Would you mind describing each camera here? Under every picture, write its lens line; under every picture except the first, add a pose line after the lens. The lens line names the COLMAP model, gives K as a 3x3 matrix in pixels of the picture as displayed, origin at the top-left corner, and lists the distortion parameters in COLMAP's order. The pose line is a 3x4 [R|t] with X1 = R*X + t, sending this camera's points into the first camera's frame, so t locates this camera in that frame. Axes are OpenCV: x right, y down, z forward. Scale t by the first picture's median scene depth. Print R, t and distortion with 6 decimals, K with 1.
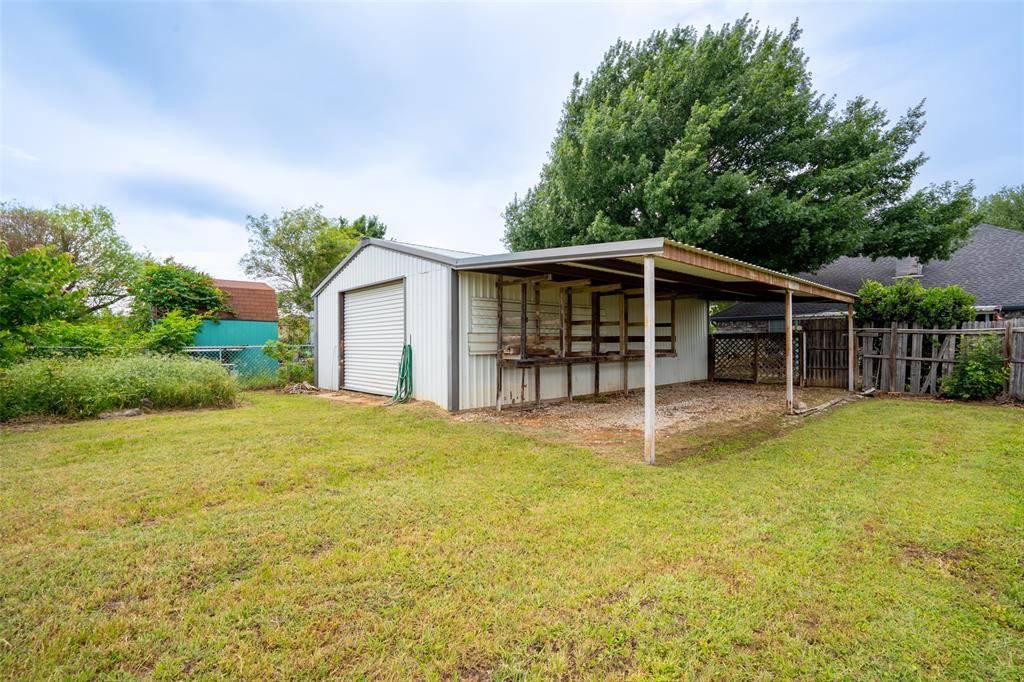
lens RADIAL K [[456.8, 0, 516.3], [0, 456.8, 345.5], [0, 0, 1]] dist [-0.004476, 0.000018]
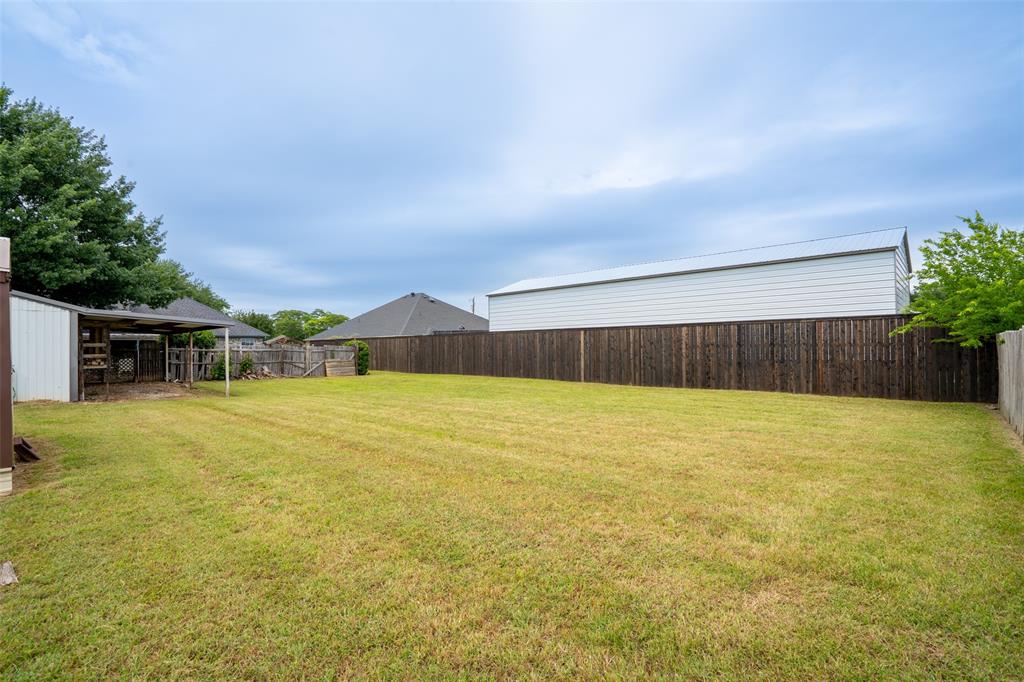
lens RADIAL K [[456.8, 0, 508.1], [0, 456.8, 339.4], [0, 0, 1]] dist [-0.004476, 0.000018]
pose [[0.004140, 0.009489, 0.999946, -1.191231], [0.010806, 0.999896, -0.009534, -0.045003], [-0.999933, 0.010845, 0.004037, -0.418551]]
